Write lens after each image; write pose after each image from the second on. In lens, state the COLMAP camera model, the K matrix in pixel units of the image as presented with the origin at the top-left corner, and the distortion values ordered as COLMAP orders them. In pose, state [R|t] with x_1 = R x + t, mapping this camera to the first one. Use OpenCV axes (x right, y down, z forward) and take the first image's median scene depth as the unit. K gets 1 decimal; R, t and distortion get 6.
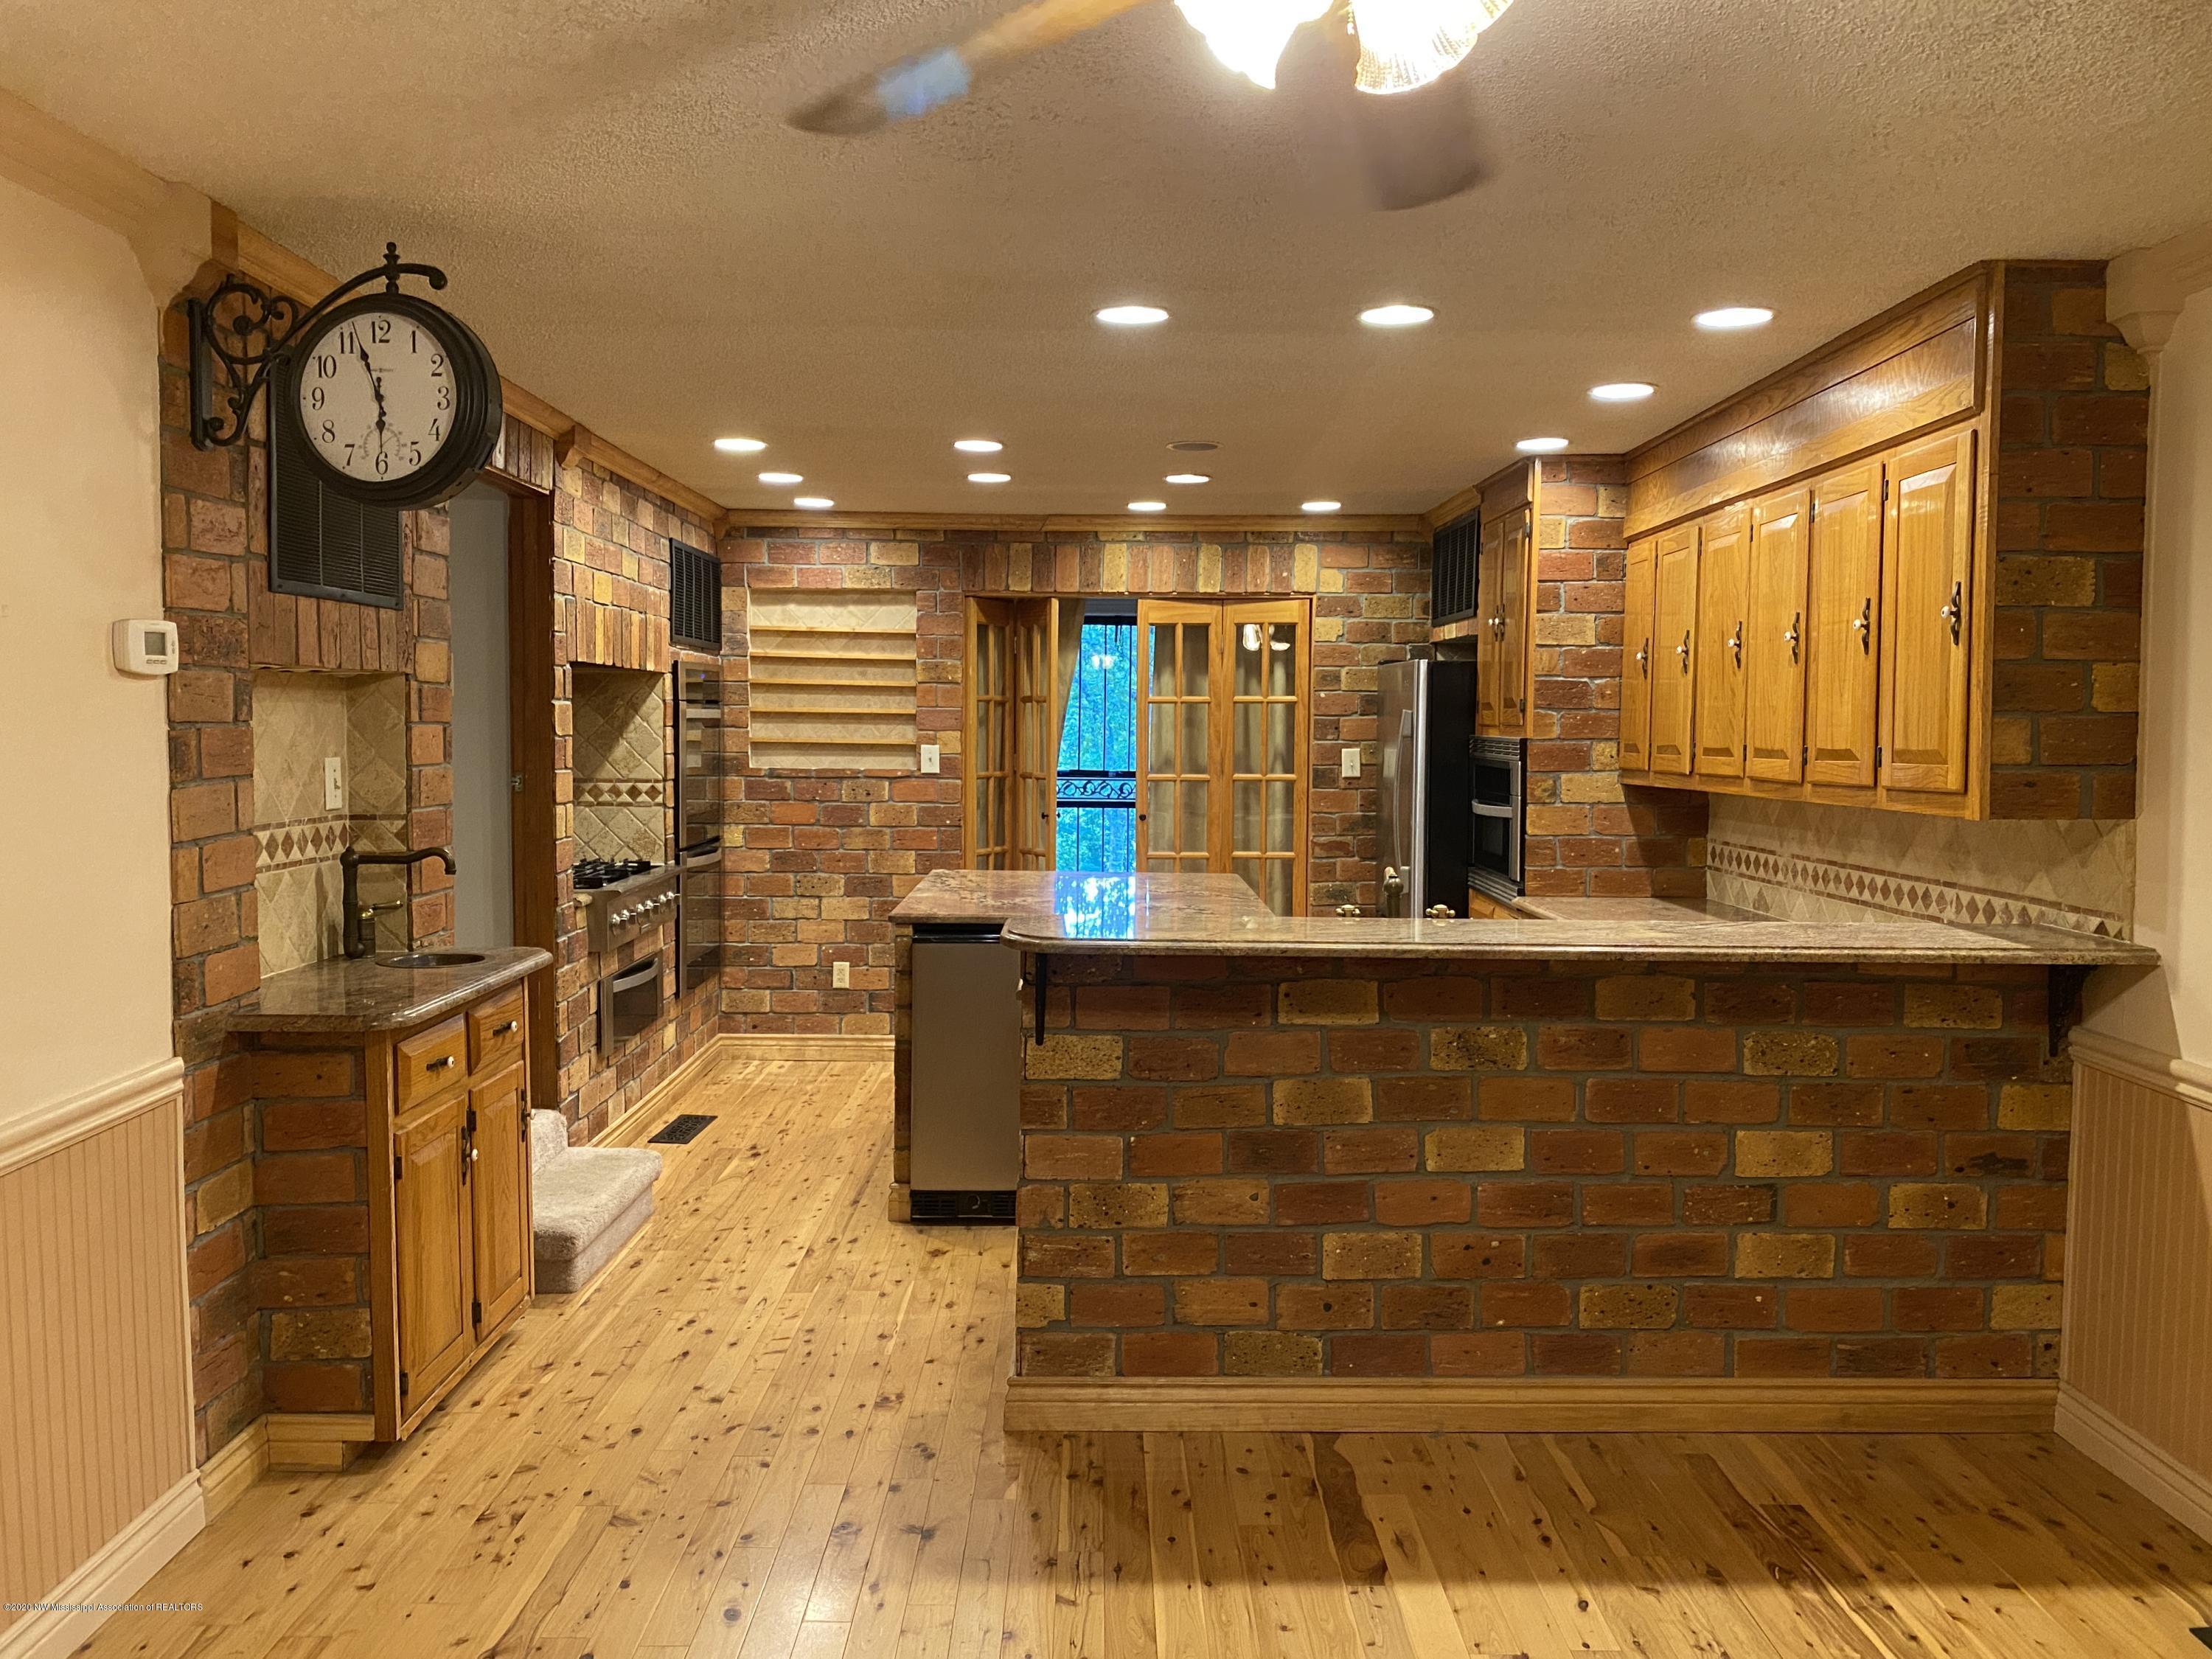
lens RADIAL K [[1692.8, 0, 1104.4], [0, 1692.8, 828.5], [0, 0, 1]] dist [0.017524, -0.016156]
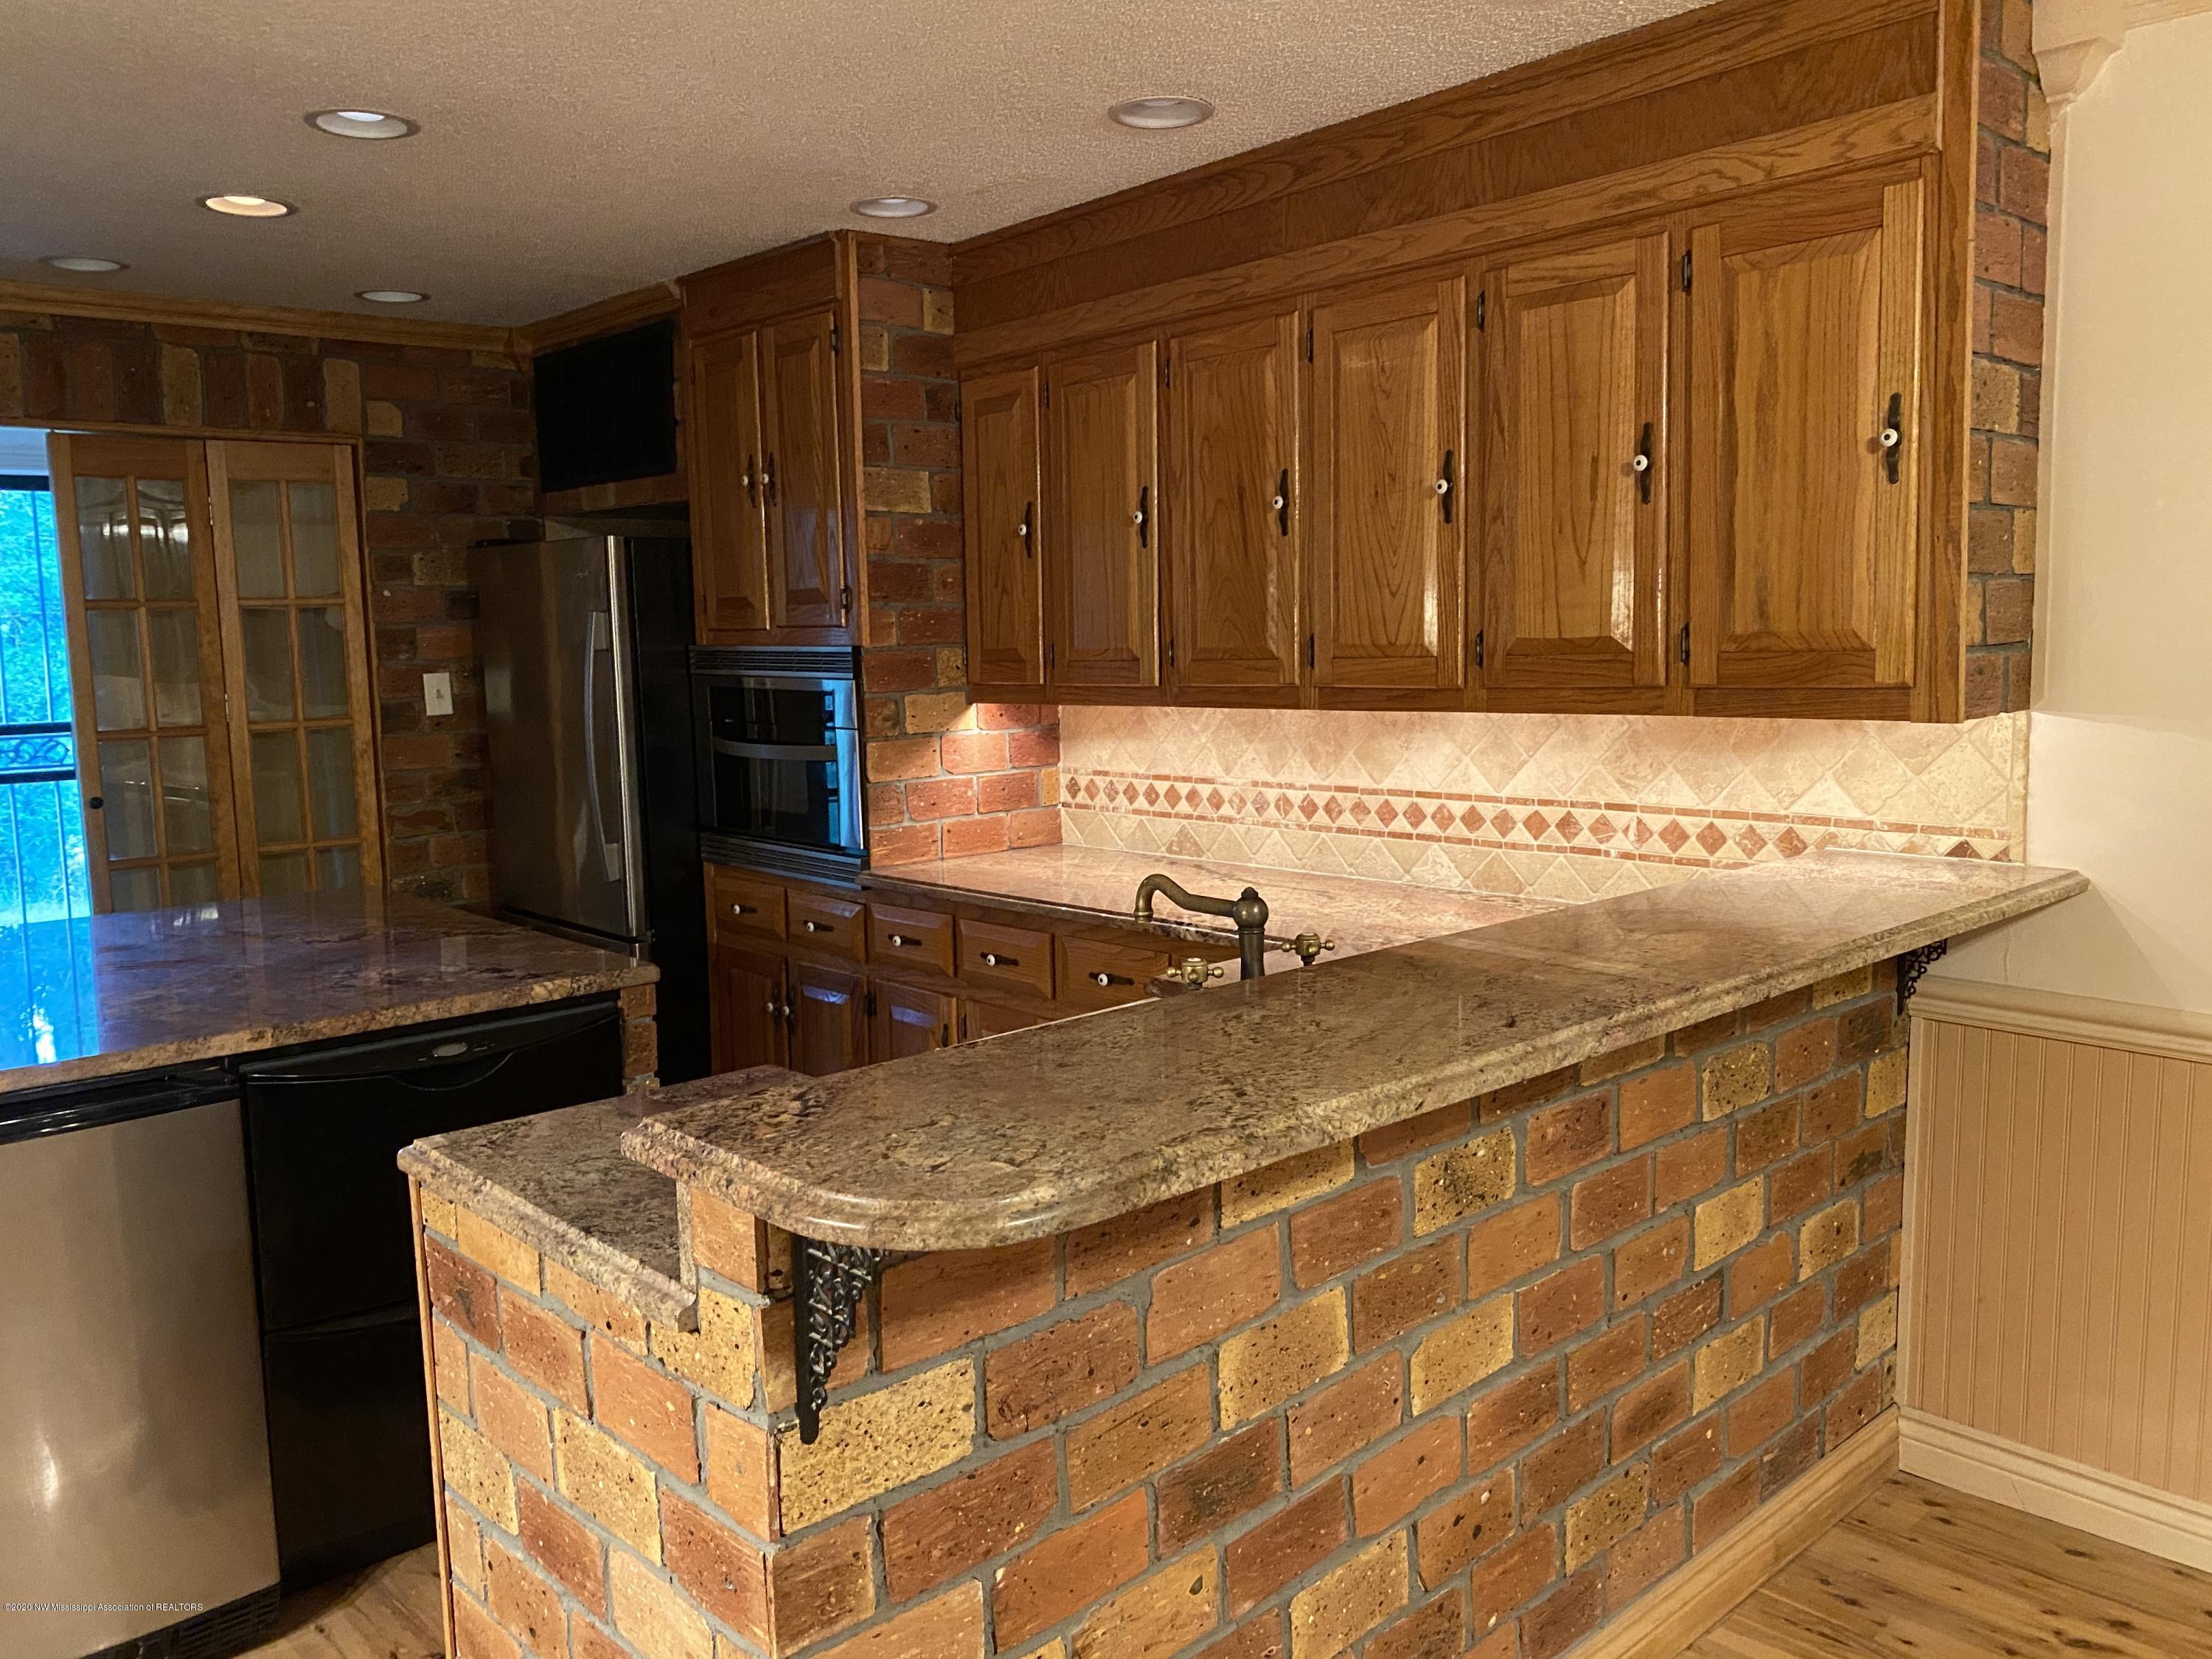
lens RADIAL K [[1692.8, 0, 1111.9], [0, 1692.8, 835.7], [0, 0, 1]] dist [0.017524, -0.016156]
pose [[0.744052, -0.106146, 0.659635, -0.229272], [0.069933, 0.994249, 0.081109, -0.039261], [-0.664451, -0.014219, 0.747196, 0.652910]]
